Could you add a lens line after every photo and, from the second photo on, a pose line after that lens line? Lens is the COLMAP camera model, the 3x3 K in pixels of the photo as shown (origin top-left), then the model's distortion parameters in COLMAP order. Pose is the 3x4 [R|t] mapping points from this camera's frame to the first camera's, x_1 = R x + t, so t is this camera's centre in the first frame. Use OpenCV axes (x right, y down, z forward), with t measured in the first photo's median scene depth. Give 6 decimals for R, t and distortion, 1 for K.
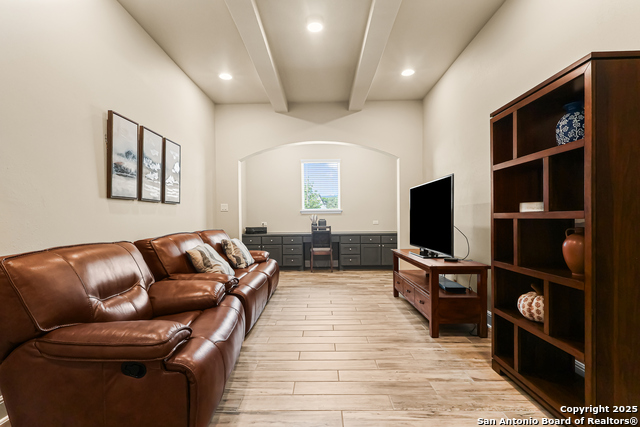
lens RADIAL K [[299.7, 0, 318.6], [0, 299.7, 216.3], [0, 0, 1]] dist [-0.001478, -0.000194]
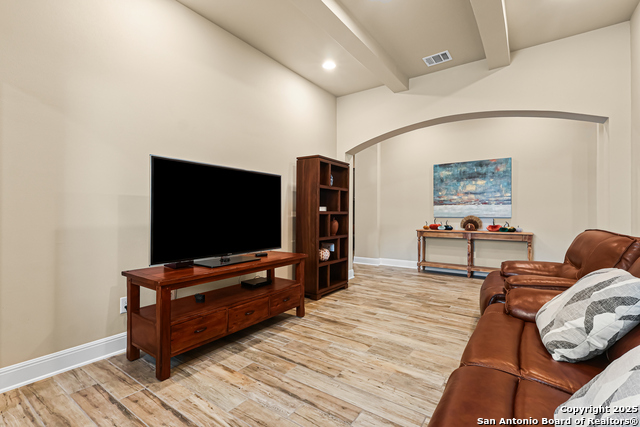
lens RADIAL K [[296.8, 0, 315.4], [0, 296.8, 209.9], [0, 0, 1]] dist [-0.003124, -0.000779]
pose [[-0.817303, 0.015323, 0.576004, -0.283893], [0.002674, 0.999736, -0.022802, 0.014813], [-0.576202, -0.017096, -0.817129, 1.668653]]
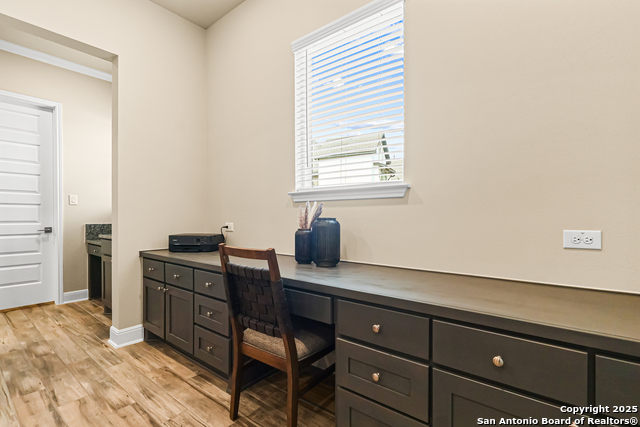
lens RADIAL K [[299.7, 0, 318.6], [0, 299.7, 216.3], [0, 0, 1]] dist [-0.001478, -0.000194]
pose [[0.794653, 0.012686, -0.606931, 0.384741], [-0.009154, 0.999918, 0.008914, 0.012341], [0.606995, -0.001527, 0.794704, 1.658229]]
